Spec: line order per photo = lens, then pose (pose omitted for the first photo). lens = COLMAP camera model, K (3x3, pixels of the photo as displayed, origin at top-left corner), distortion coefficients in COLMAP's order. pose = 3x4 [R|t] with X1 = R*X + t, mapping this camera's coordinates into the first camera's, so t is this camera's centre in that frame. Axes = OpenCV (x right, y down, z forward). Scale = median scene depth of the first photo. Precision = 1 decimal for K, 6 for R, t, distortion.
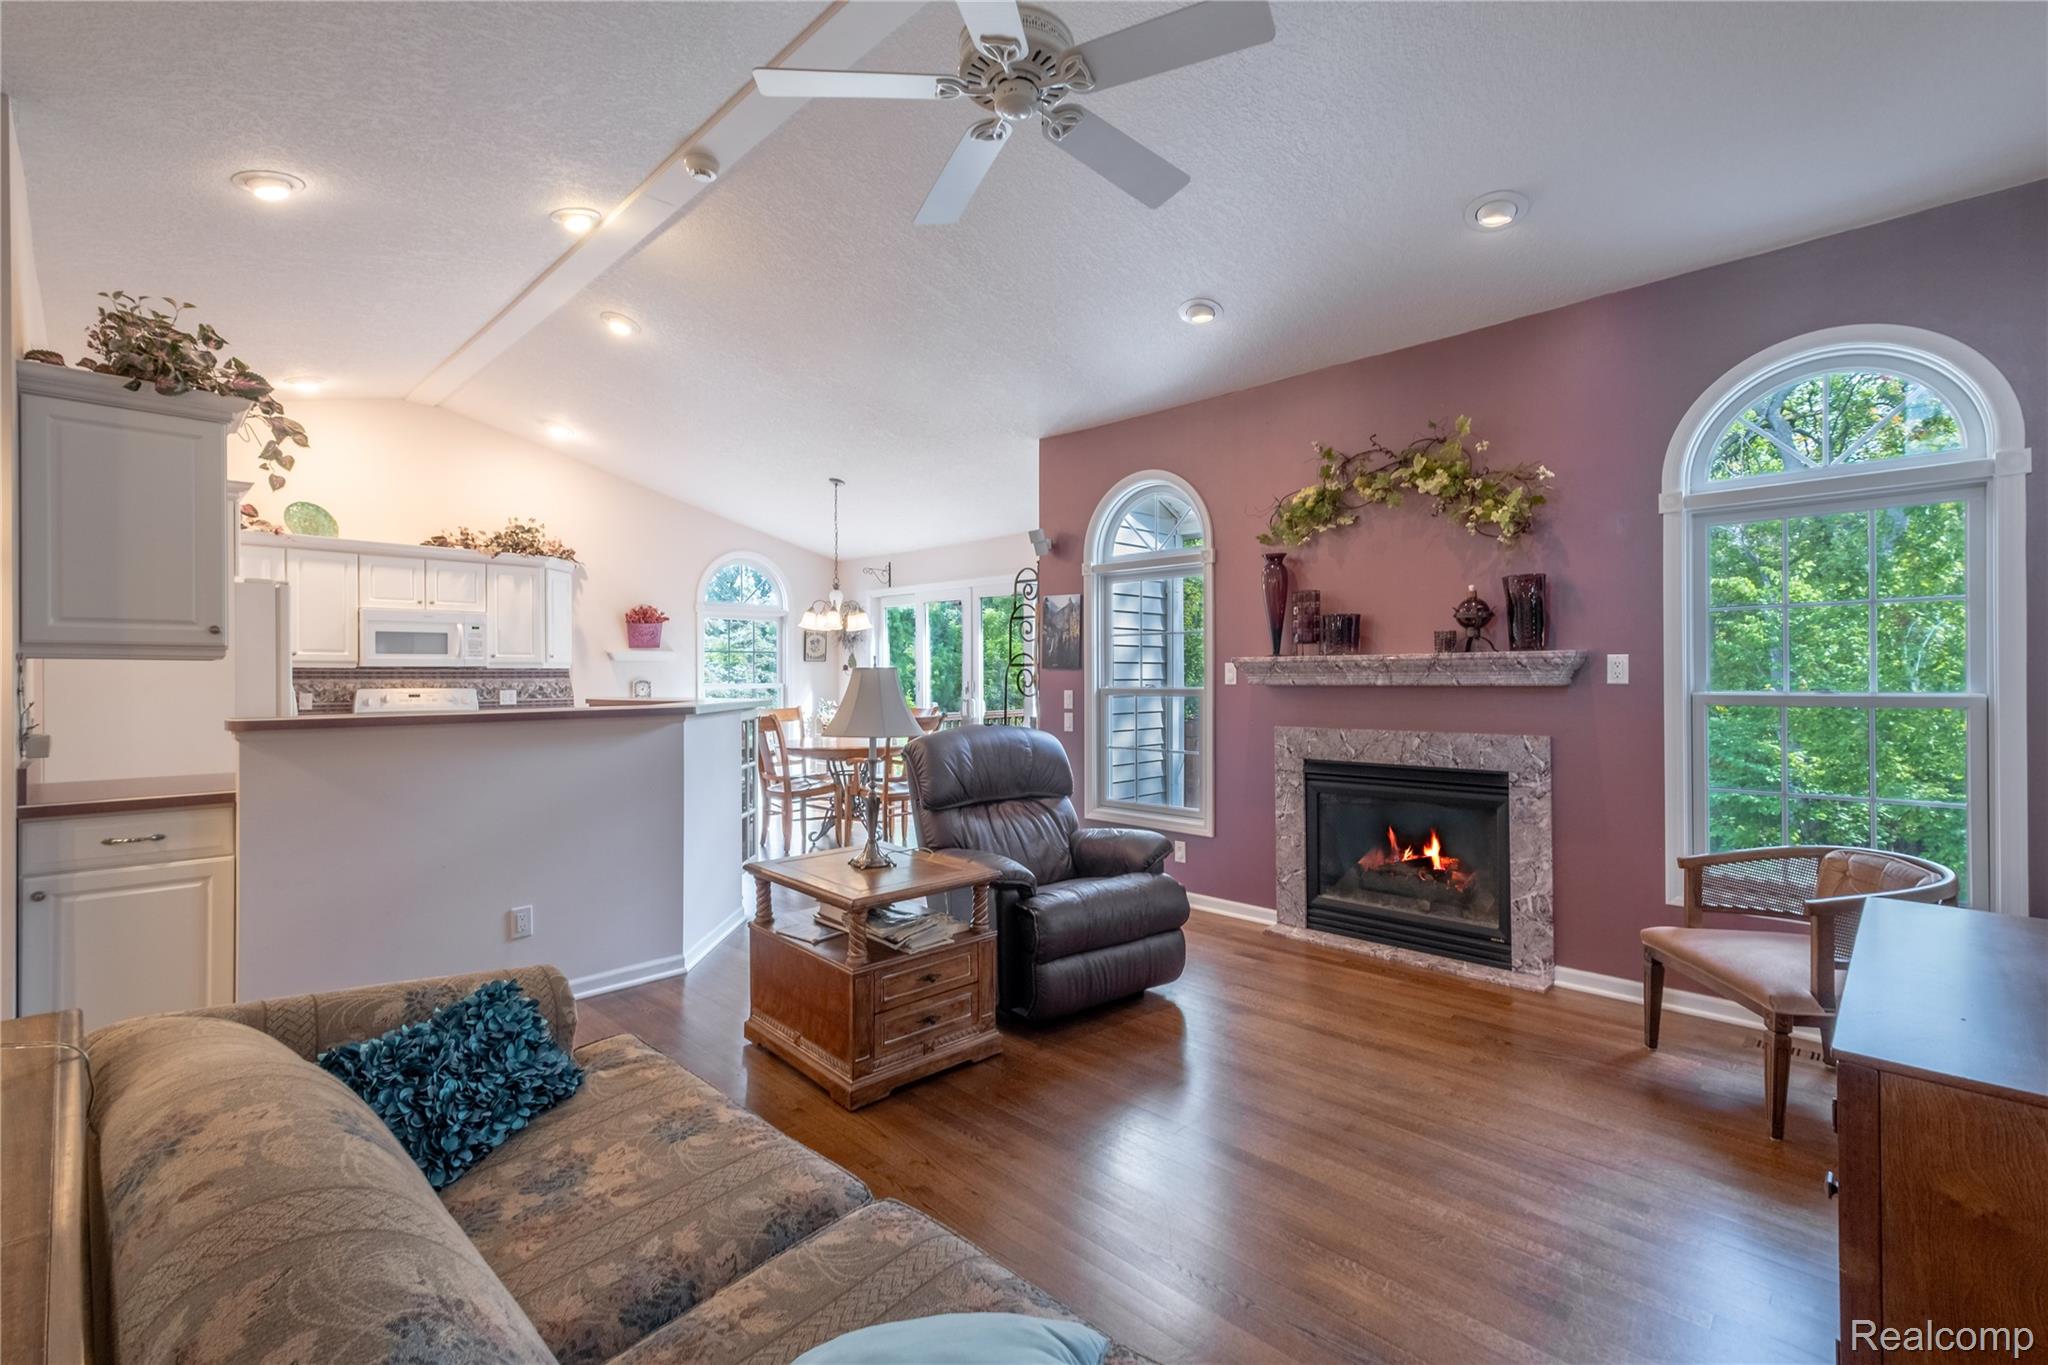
lens RADIAL K [[888.8, 0, 1024.0], [0, 888.8, 682.5], [0, 0, 1]] dist [0.000244, -0.000147]
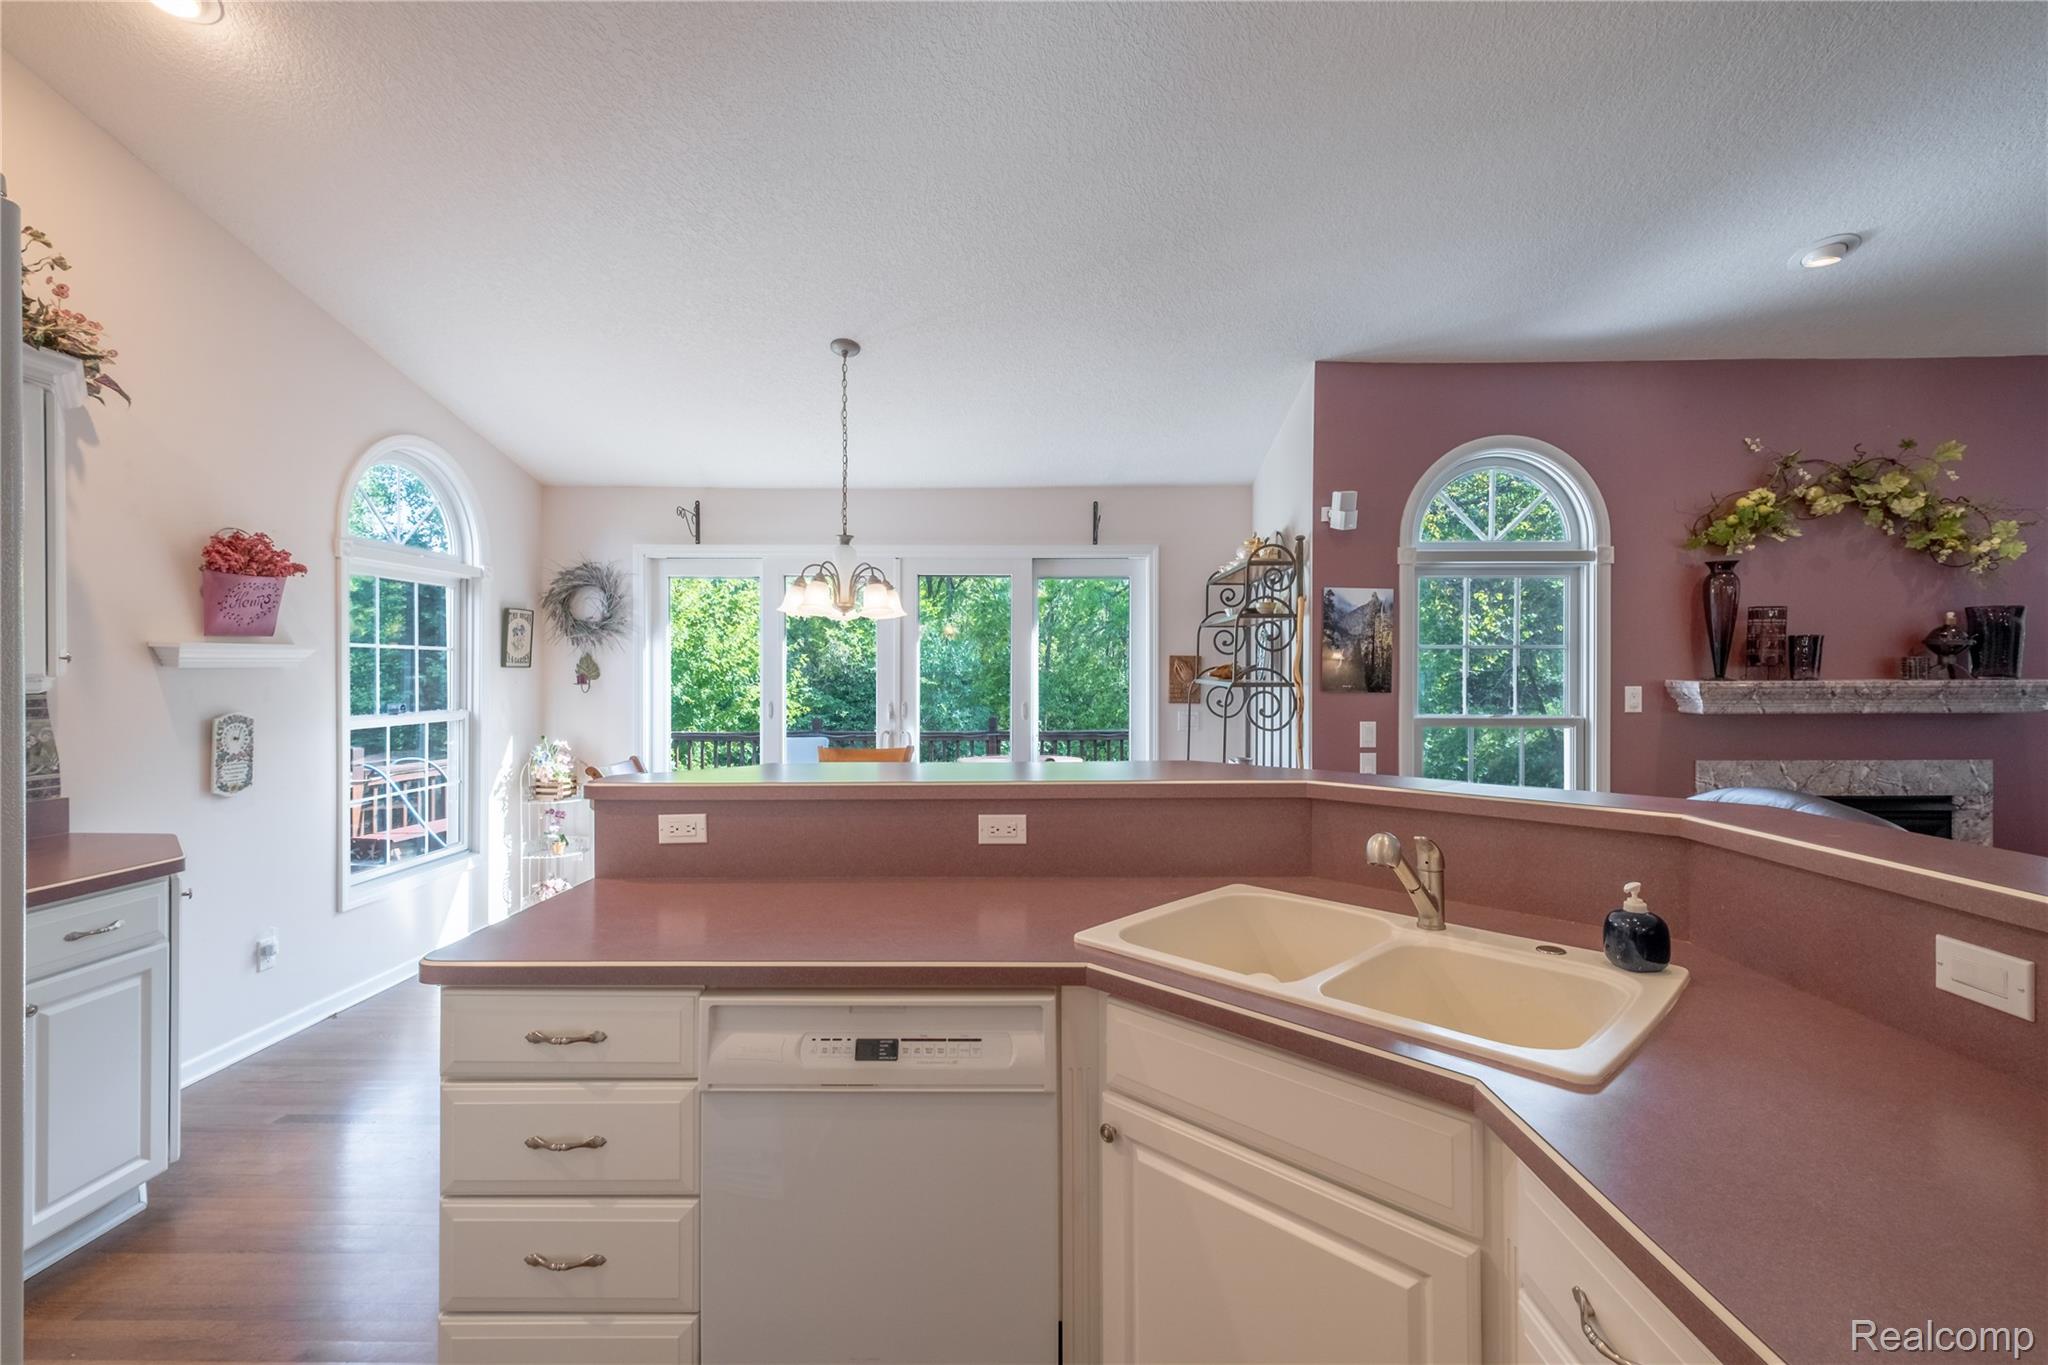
lens RADIAL K [[909.1, 0, 1024.0], [0, 909.1, 682.5], [0, 0, 1]] dist [0.020421, -0.000075]
pose [[0.722390, -0.007450, 0.691446, -0.801658], [0.004285, 0.999971, 0.006297, -0.034618], [-0.691473, -0.001586, 0.722401, 0.797789]]
